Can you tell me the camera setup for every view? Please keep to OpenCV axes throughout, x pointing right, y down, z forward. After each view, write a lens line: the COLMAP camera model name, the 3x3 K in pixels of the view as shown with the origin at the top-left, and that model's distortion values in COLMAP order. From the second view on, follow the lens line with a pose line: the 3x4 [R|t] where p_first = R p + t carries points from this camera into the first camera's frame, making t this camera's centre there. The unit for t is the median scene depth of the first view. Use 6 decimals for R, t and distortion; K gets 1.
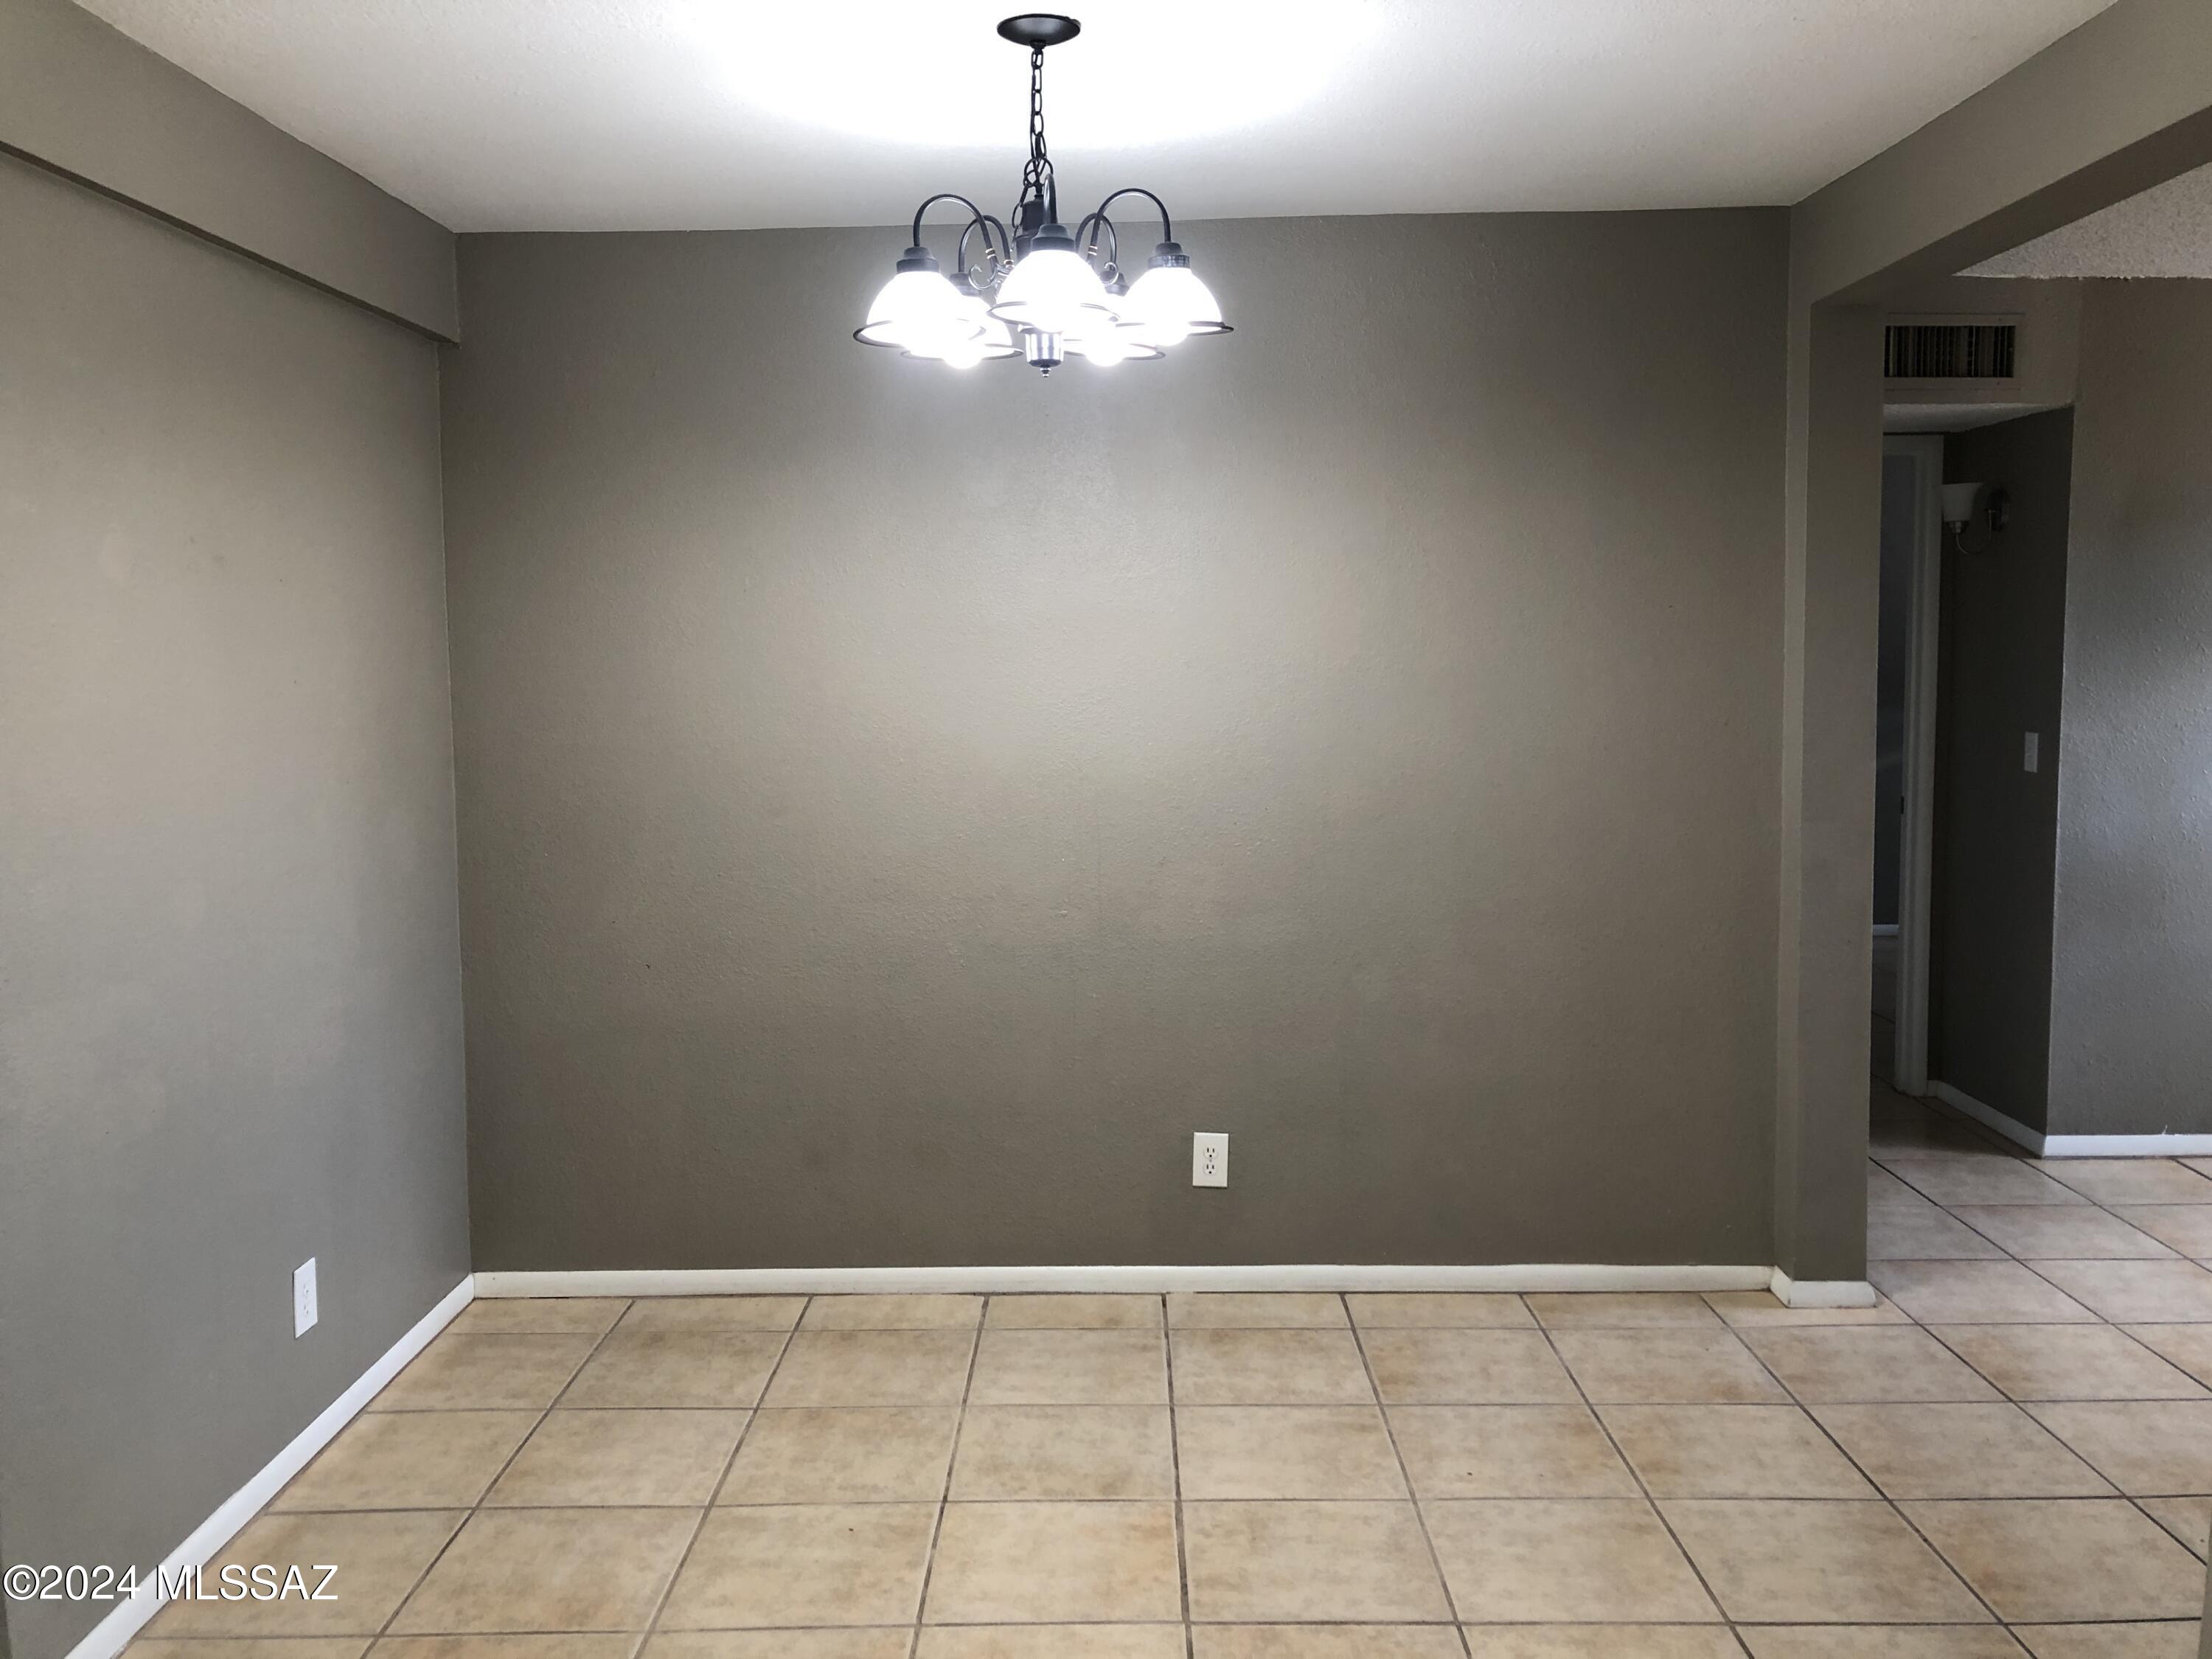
lens RADIAL K [[1847.1, 0, 1104.0], [0, 1847.1, 818.3], [0, 0, 1]] dist [0.022653, 0.010675]
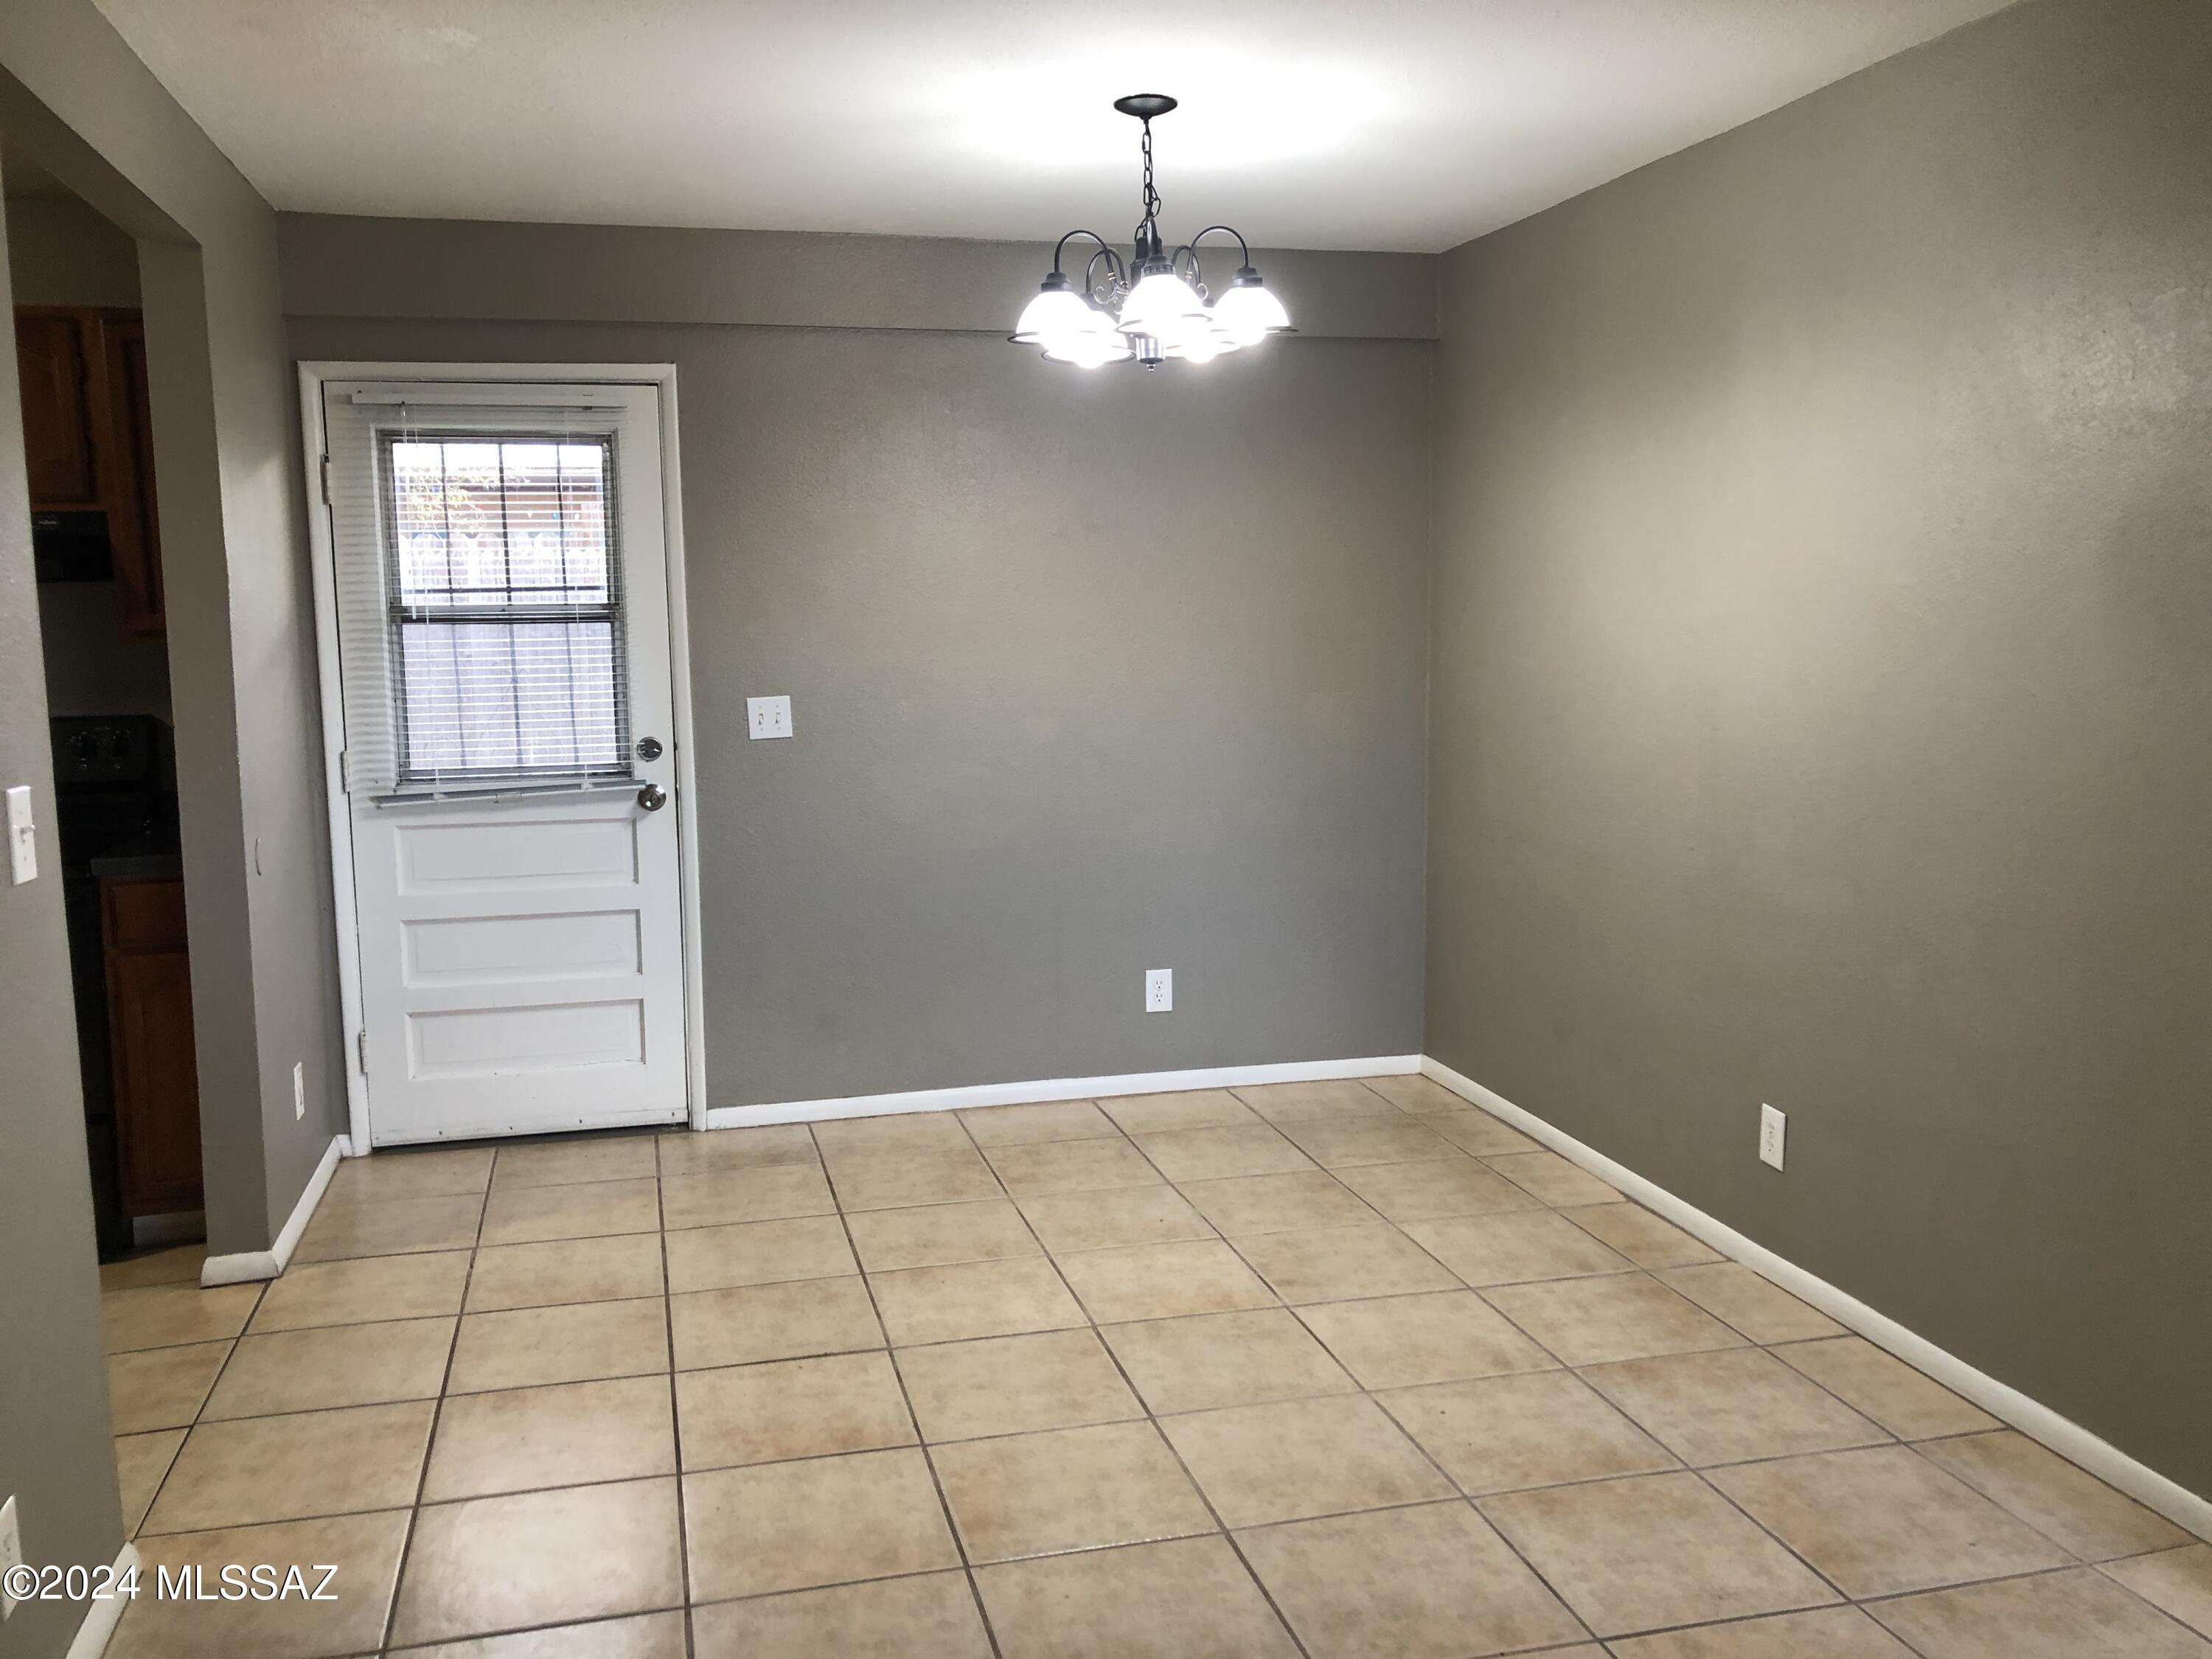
lens RADIAL K [[1807.9, 0, 1106.0], [0, 1807.9, 829.5], [0, 0, 1]] dist [-0.009706, 0.010672]
pose [[0.269933, 0.138666, -0.952842, 0.998649], [-0.090849, 0.988829, 0.118167, -0.054346], [0.958584, 0.054668, 0.279515, 0.518651]]
